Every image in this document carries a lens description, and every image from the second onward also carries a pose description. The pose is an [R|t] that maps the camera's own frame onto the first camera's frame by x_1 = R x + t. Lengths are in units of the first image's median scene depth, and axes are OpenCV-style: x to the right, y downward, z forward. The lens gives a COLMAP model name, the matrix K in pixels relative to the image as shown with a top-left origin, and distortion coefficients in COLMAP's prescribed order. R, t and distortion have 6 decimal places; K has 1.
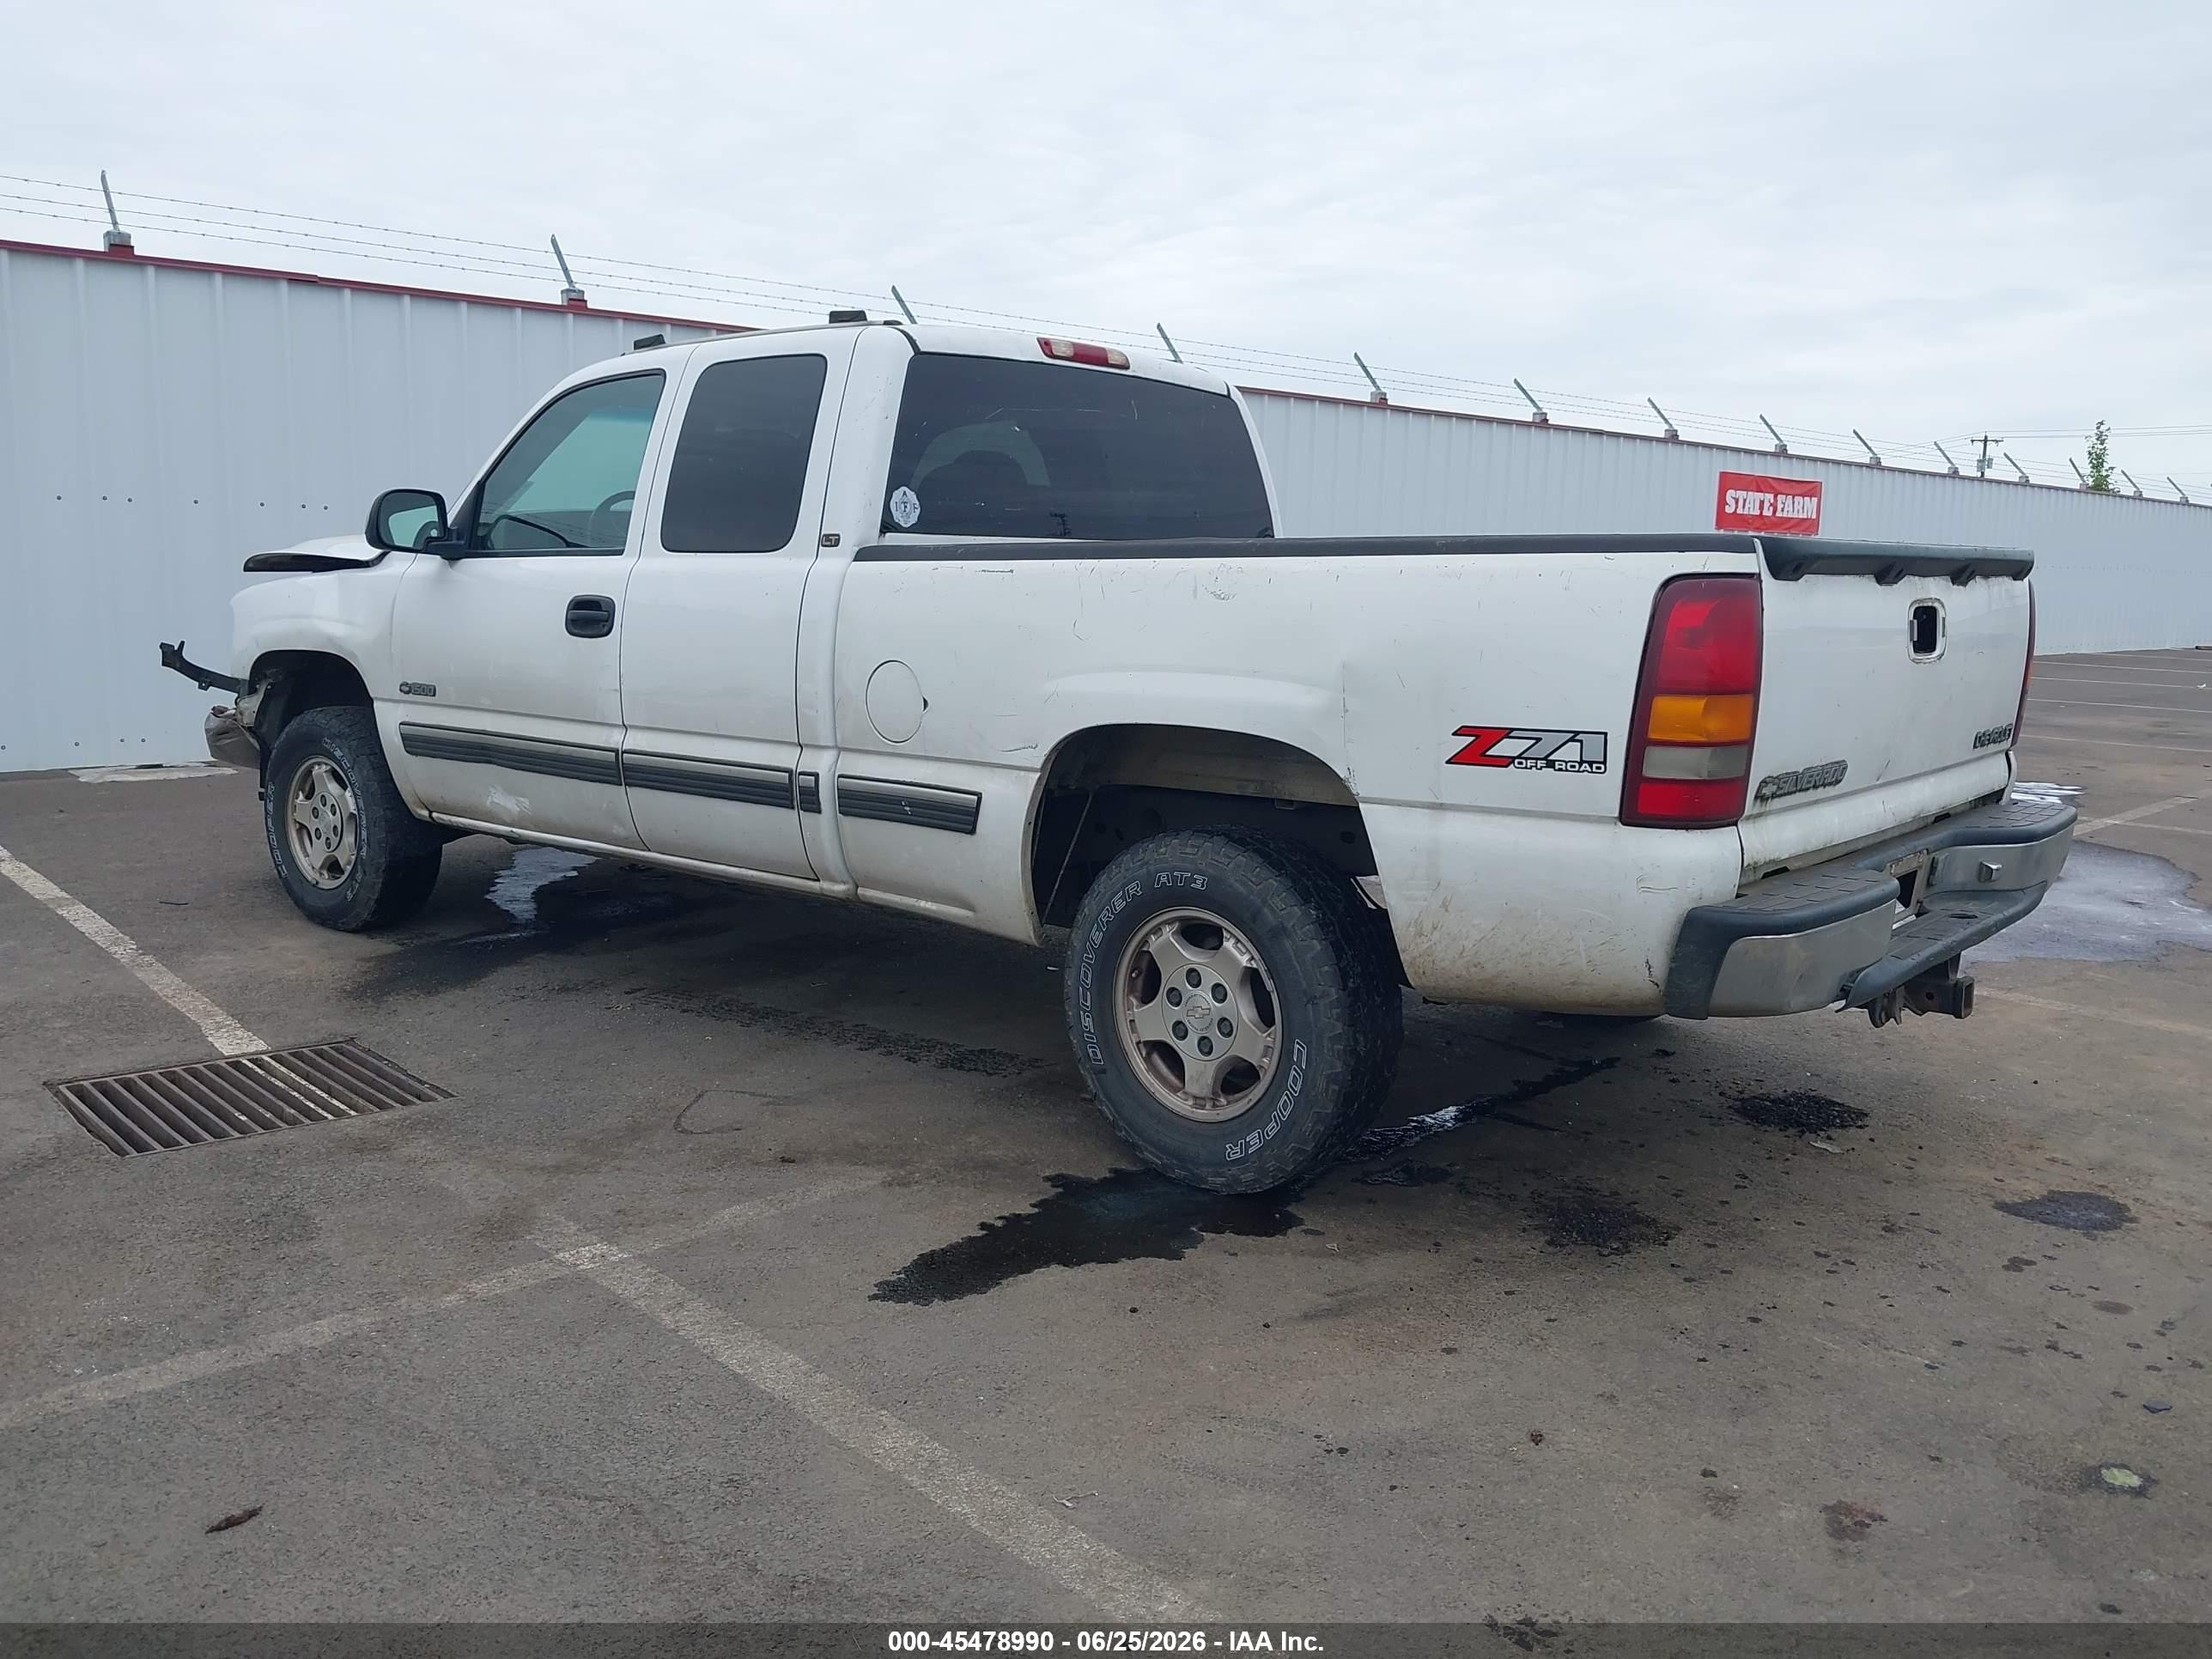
lens RADIAL K [[1671.2, 0, 1137.5], [0, 1671.2, 843.3], [0, 0, 1]] dist [0.162656, -0.417150]
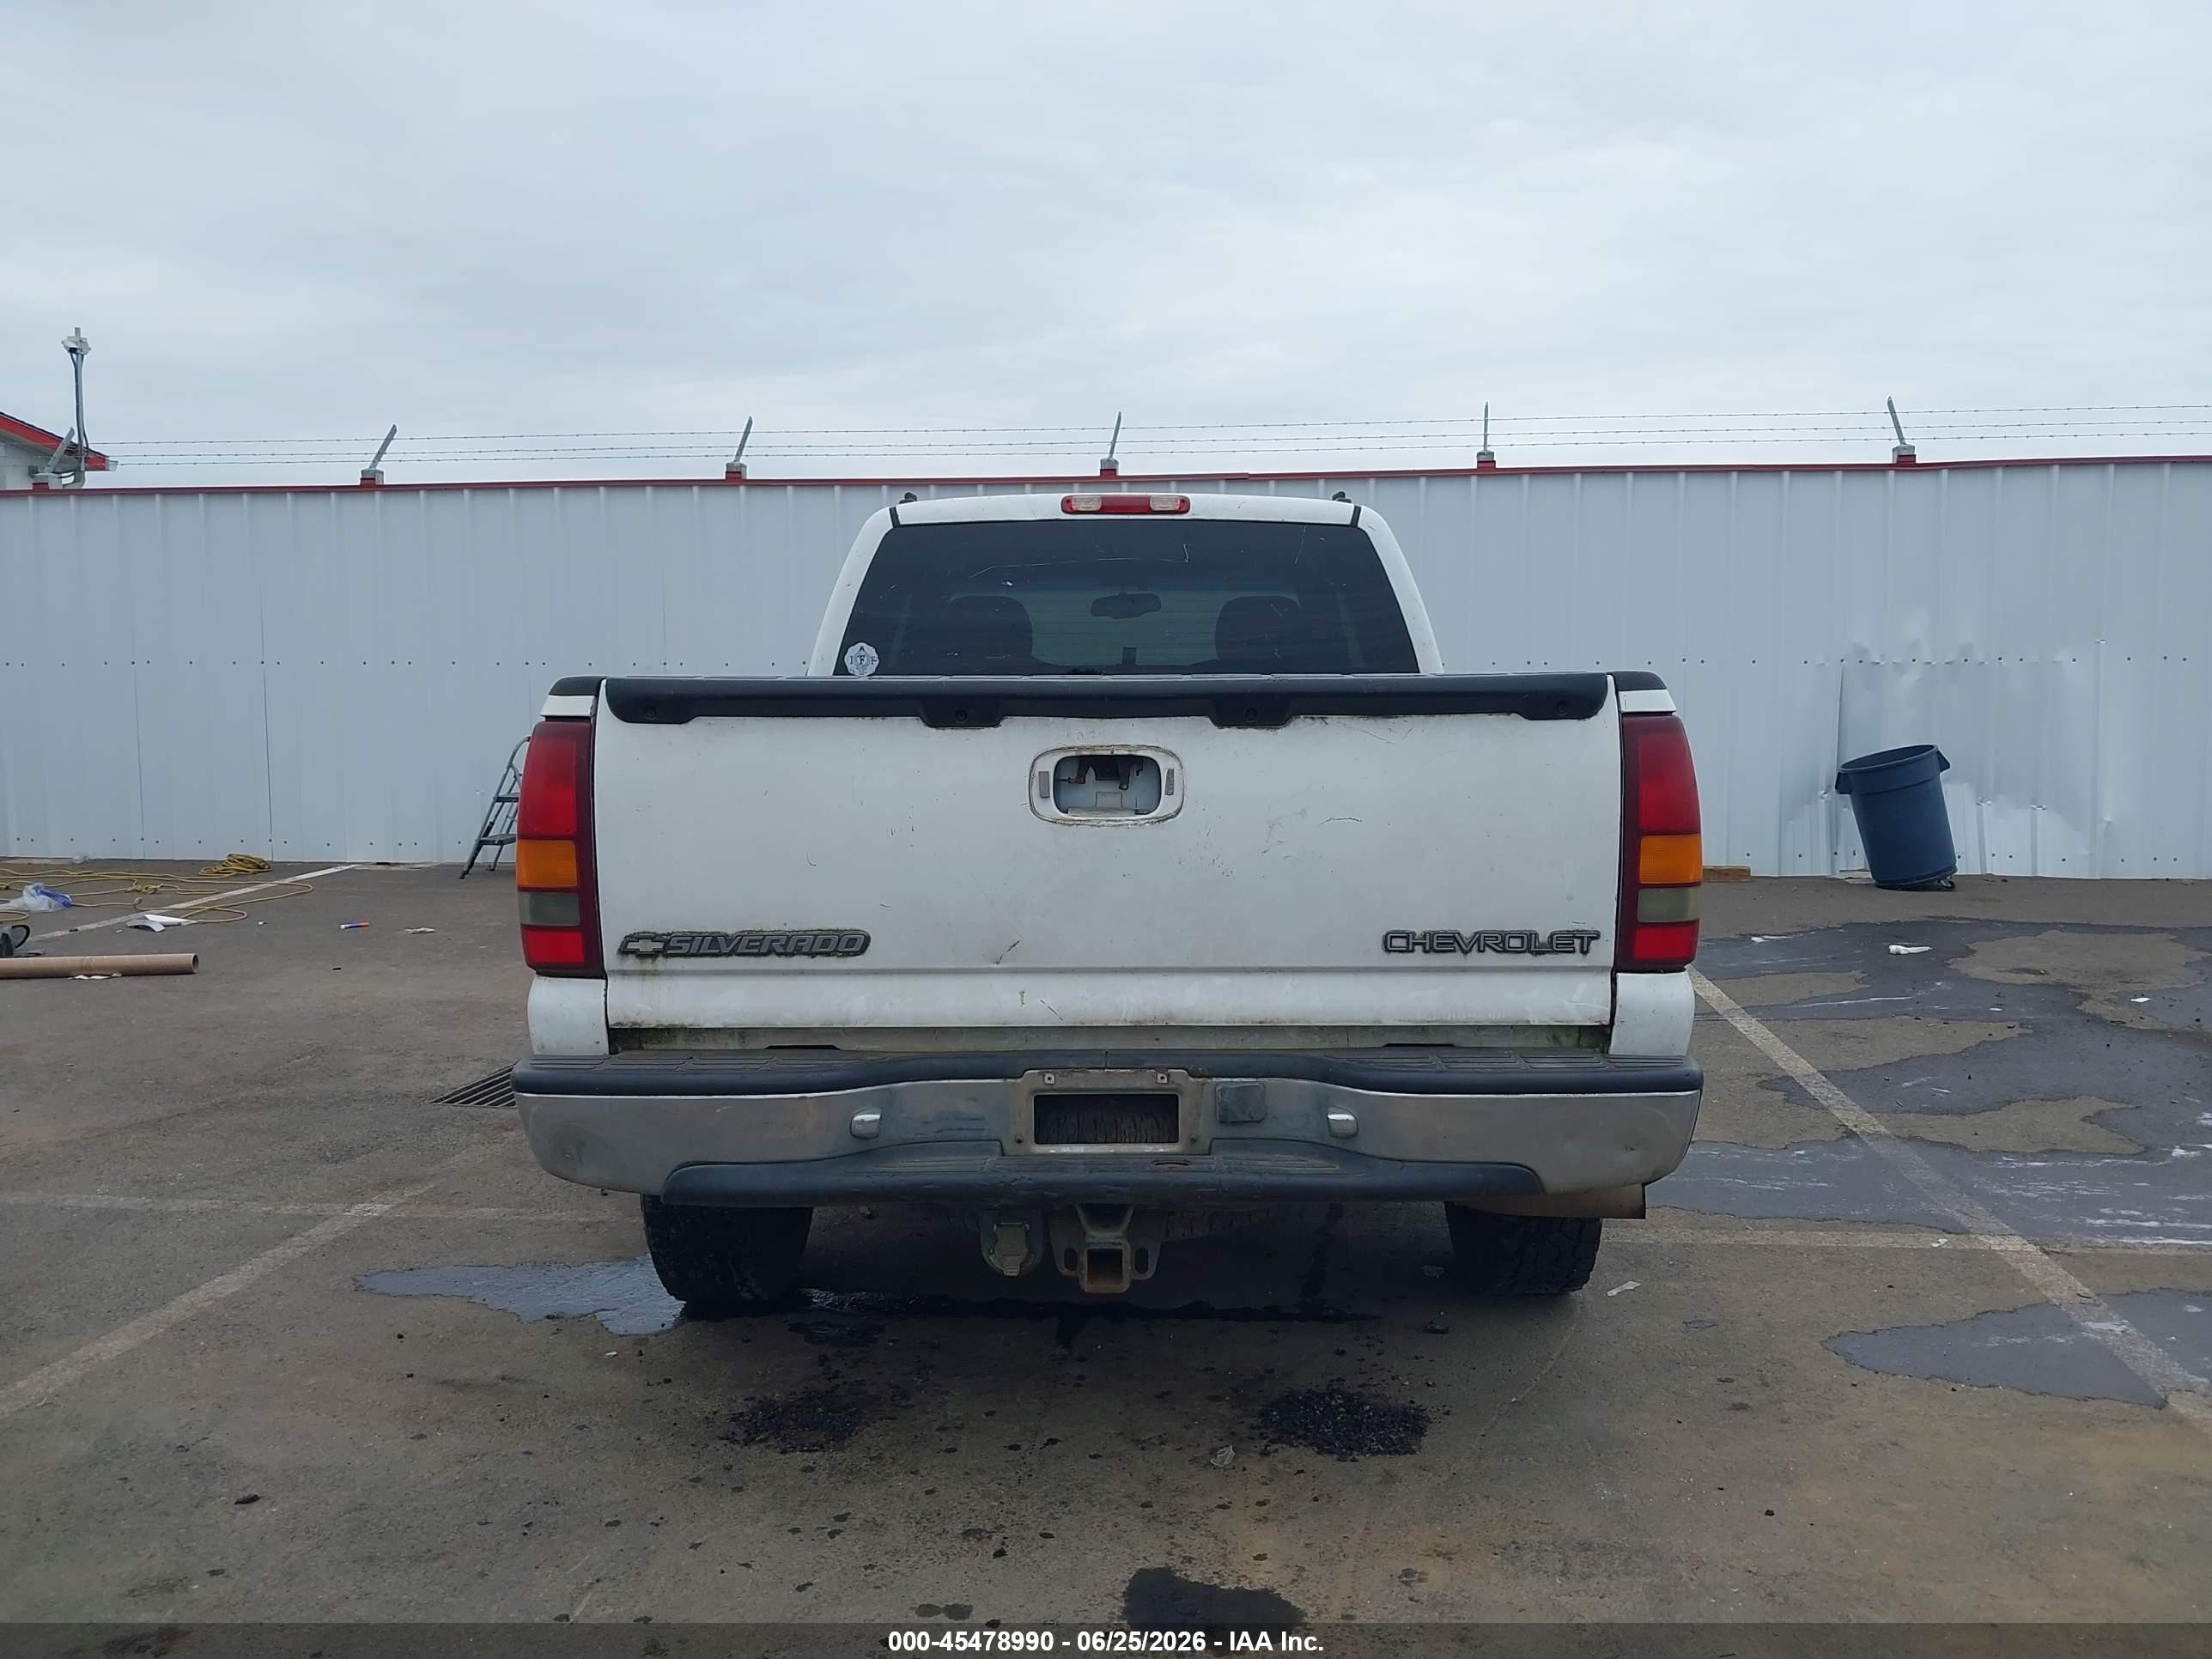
lens RADIAL K [[1670.9, 0, 1129.6], [0, 1670.9, 820.9], [0, 0, 1]] dist [0.002701, -0.003221]
pose [[0.653603, 0.039399, -0.755811, 1.034963], [-0.109473, 0.993063, -0.042903, -0.075129], [0.748878, 0.110783, 0.653383, 0.492588]]
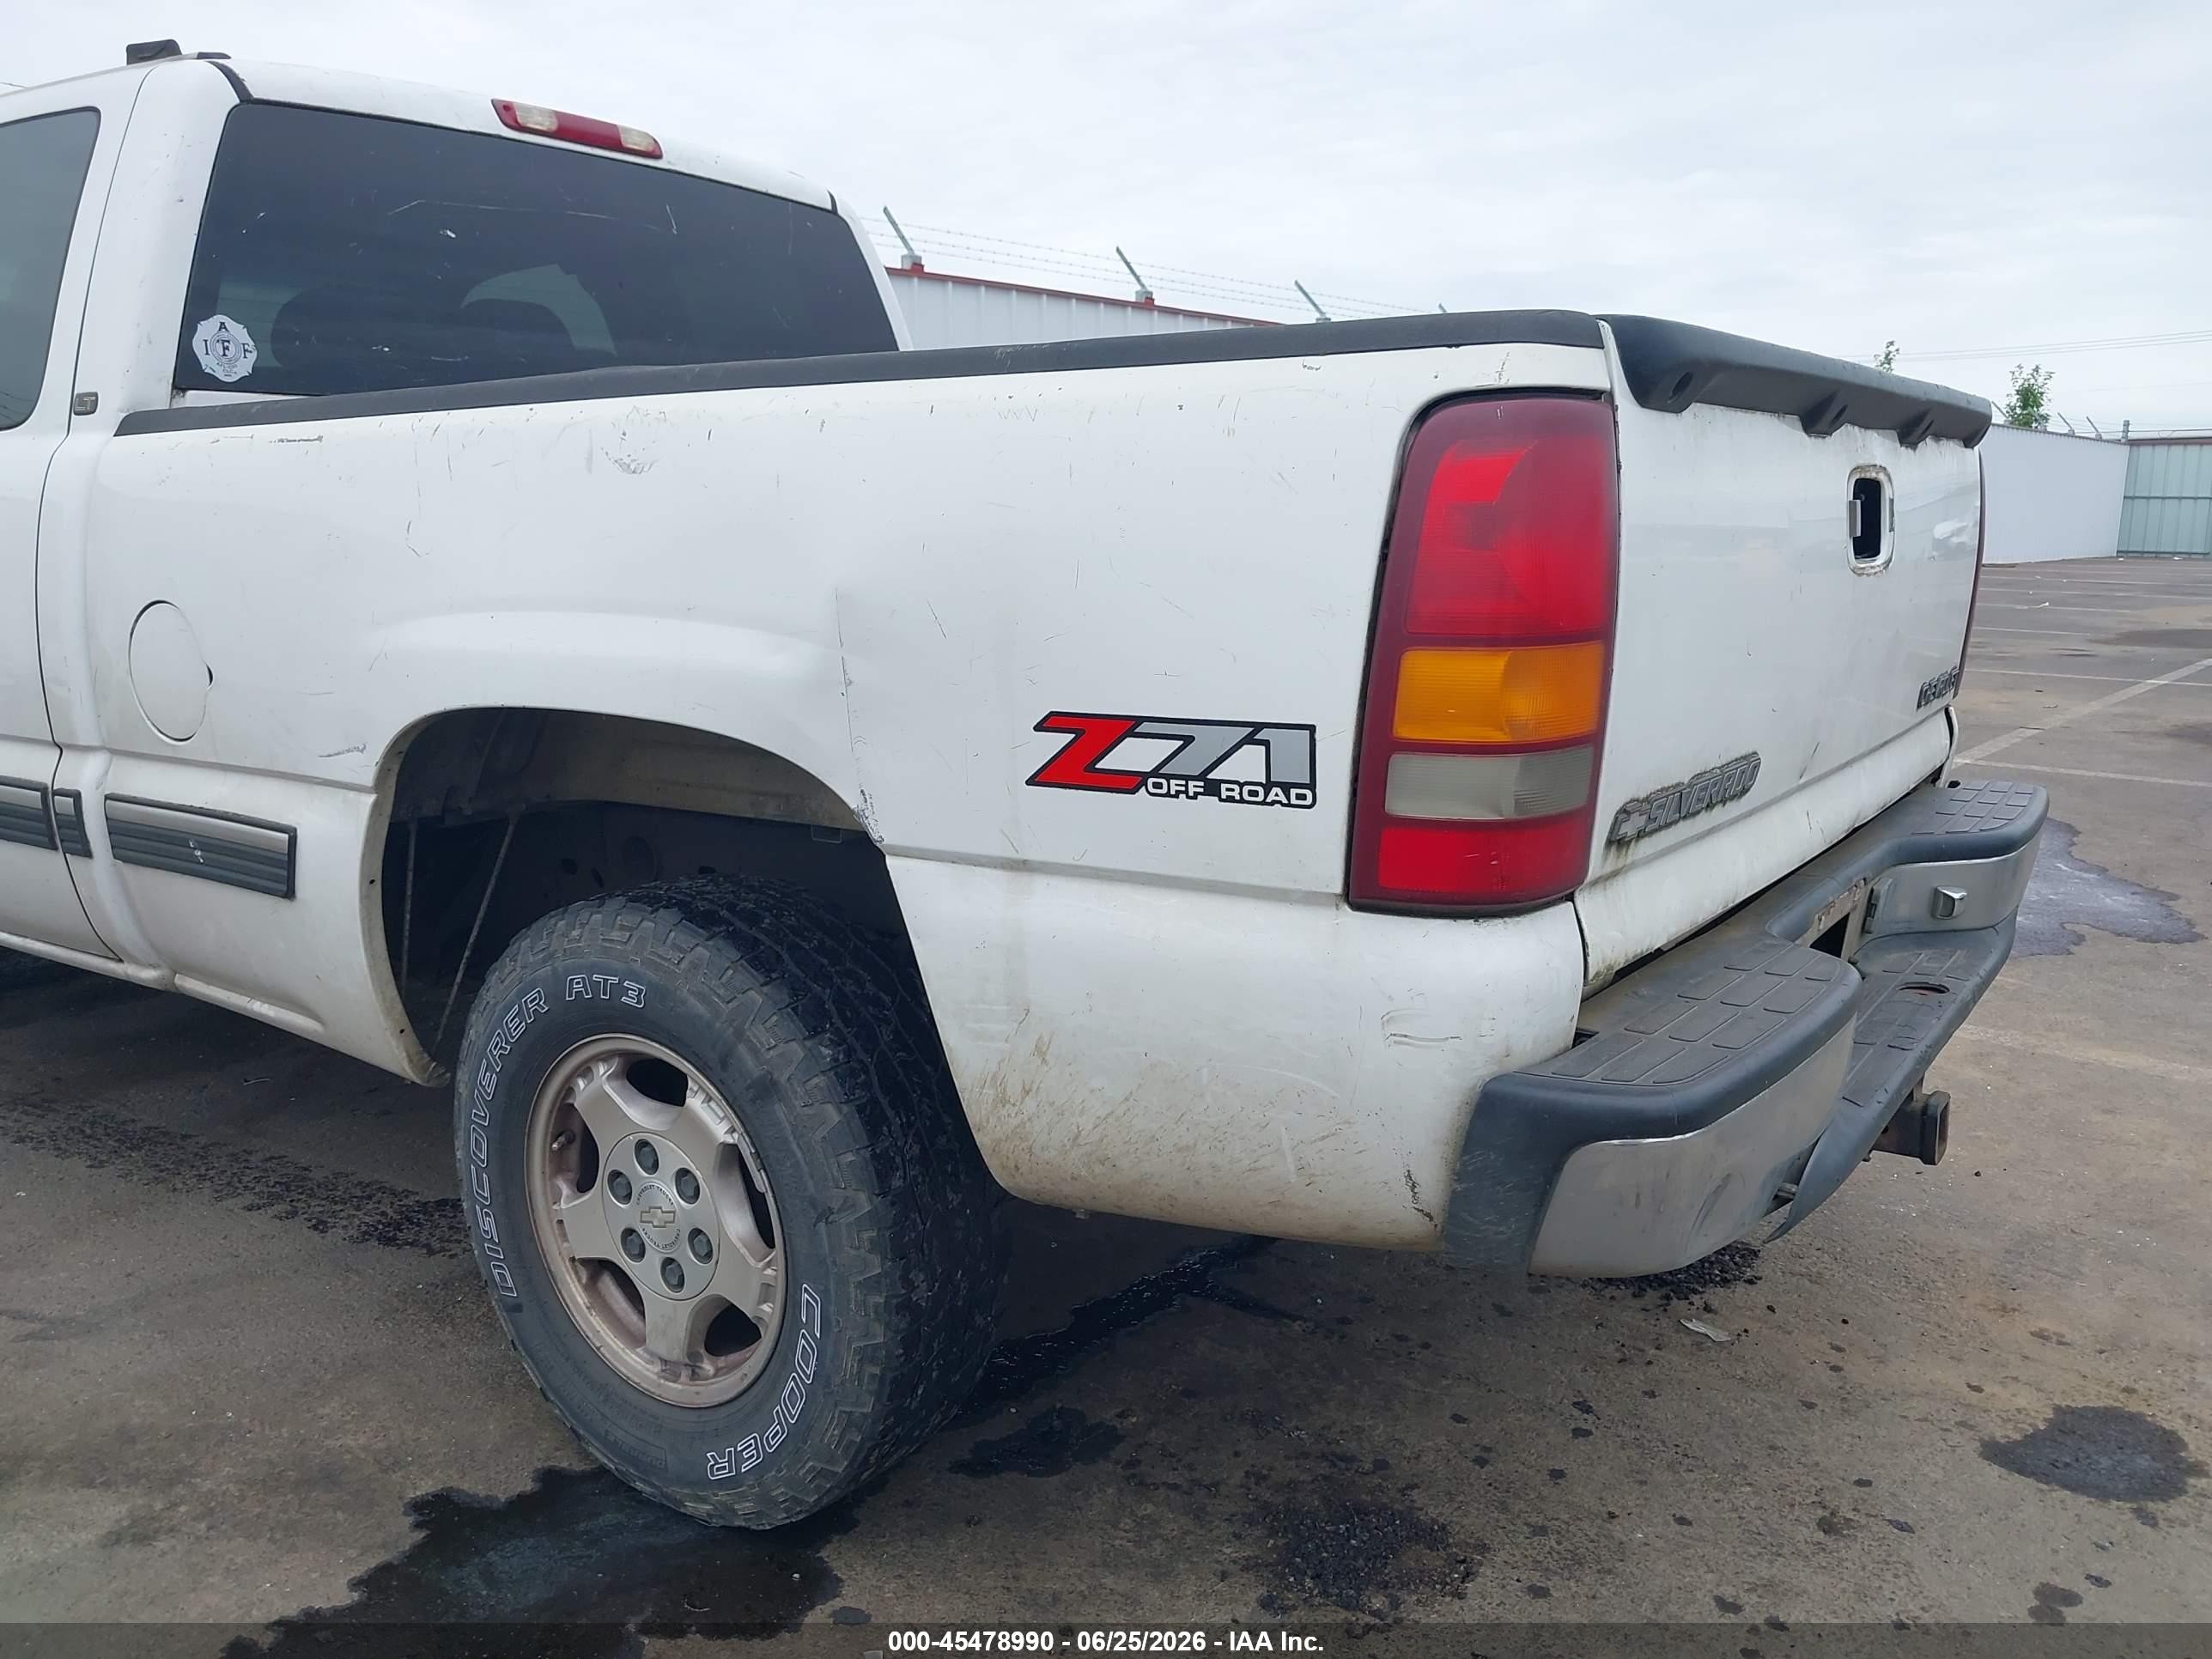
lens RADIAL K [[1709.9, 0, 1106.0], [0, 1709.9, 829.5], [0, 0, 1]] dist [0.077705, -0.120826]
pose [[0.995317, -0.031392, 0.091424, 0.137601], [0.028904, 0.999178, 0.028412, -0.041266], [-0.092241, -0.025636, 0.995407, 0.410556]]
